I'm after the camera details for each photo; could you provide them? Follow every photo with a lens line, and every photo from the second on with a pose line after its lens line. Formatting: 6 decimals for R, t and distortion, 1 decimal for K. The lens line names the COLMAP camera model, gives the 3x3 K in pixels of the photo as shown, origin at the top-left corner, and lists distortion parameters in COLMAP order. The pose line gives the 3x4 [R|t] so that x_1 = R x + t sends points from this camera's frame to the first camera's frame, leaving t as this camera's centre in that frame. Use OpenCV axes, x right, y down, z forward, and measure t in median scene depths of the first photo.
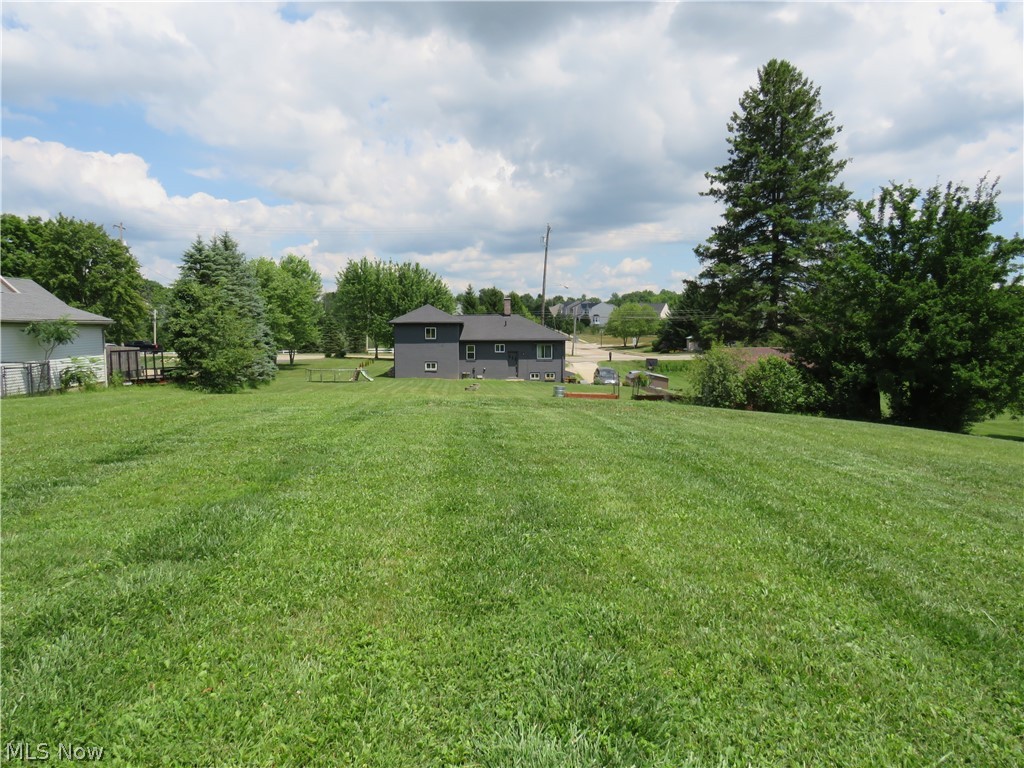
lens RADIAL K [[732.2, 0, 512.0], [0, 732.2, 384.0], [0, 0, 1]] dist [-0.026626, -0.000882]
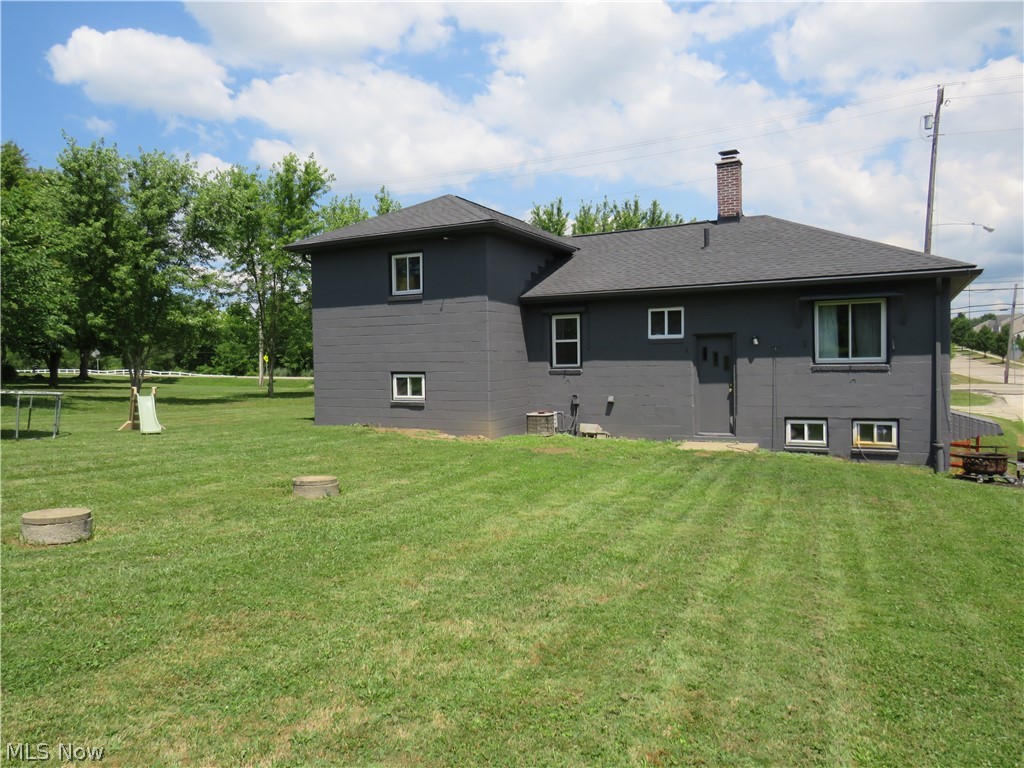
lens RADIAL K [[711.3, 0, 512.0], [0, 711.3, 384.0], [0, 0, 1]] dist [0.001346, 0.000398]
pose [[0.879722, 0.008745, -0.475409, 0.057359], [-0.021421, 0.999545, -0.021252, -0.019809], [0.475007, 0.028880, 0.879508, 0.746123]]
